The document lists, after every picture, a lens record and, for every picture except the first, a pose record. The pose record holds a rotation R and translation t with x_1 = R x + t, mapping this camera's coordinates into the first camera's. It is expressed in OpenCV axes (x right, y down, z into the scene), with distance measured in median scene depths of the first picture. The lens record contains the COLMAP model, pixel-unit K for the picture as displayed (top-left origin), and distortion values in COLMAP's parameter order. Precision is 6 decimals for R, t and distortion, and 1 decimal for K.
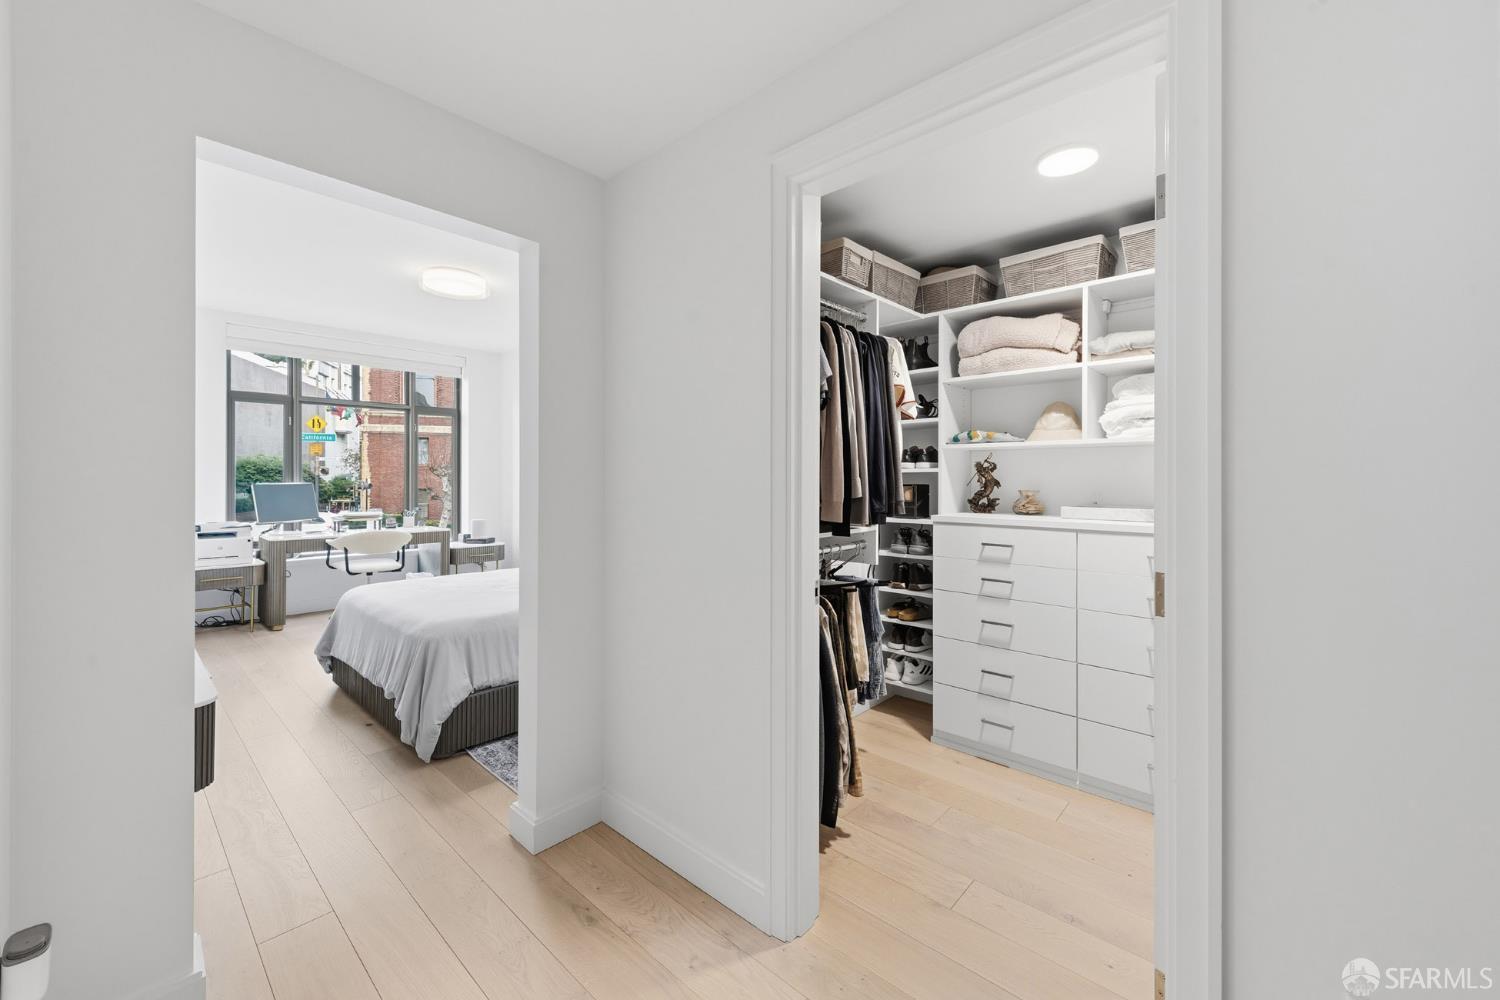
lens RADIAL K [[594.9, 0, 753.4], [0, 594.9, 475.9], [0, 0, 1]] dist [0.012209, -0.007026]
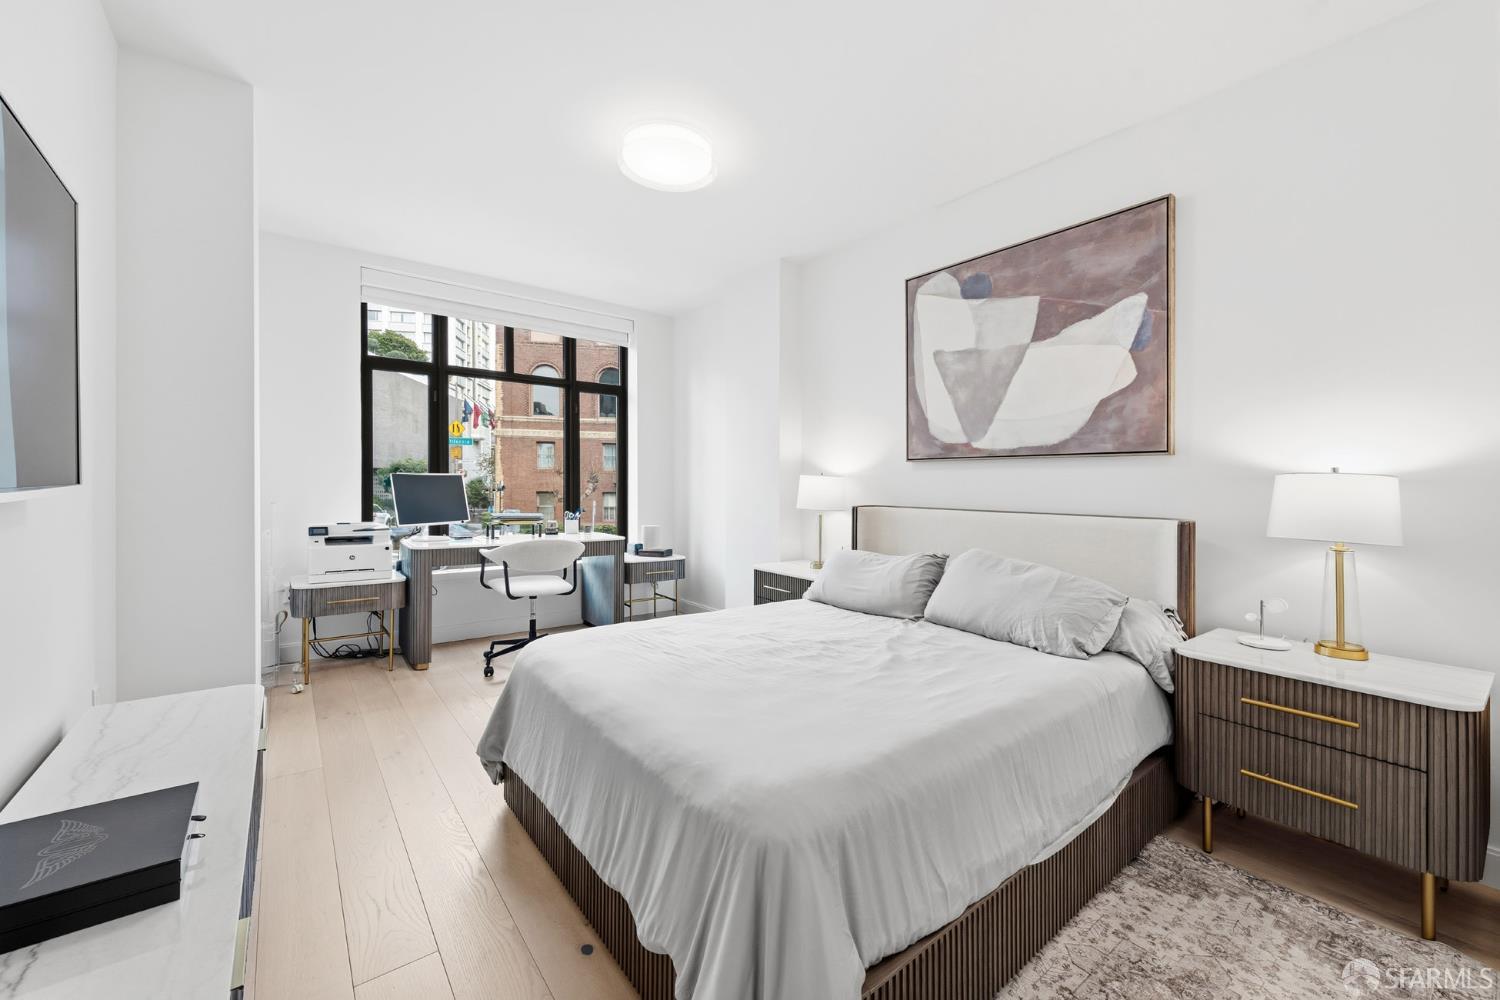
lens RADIAL K [[599.2, 0, 755.1], [0, 599.2, 497.1], [0, 0, 1]] dist [0.012441, -0.007092]
pose [[0.985887, 0.013807, -0.166844, -0.250670], [-0.009967, 0.999666, 0.023834, 0.020292], [0.167117, -0.021834, 0.985695, 0.318557]]
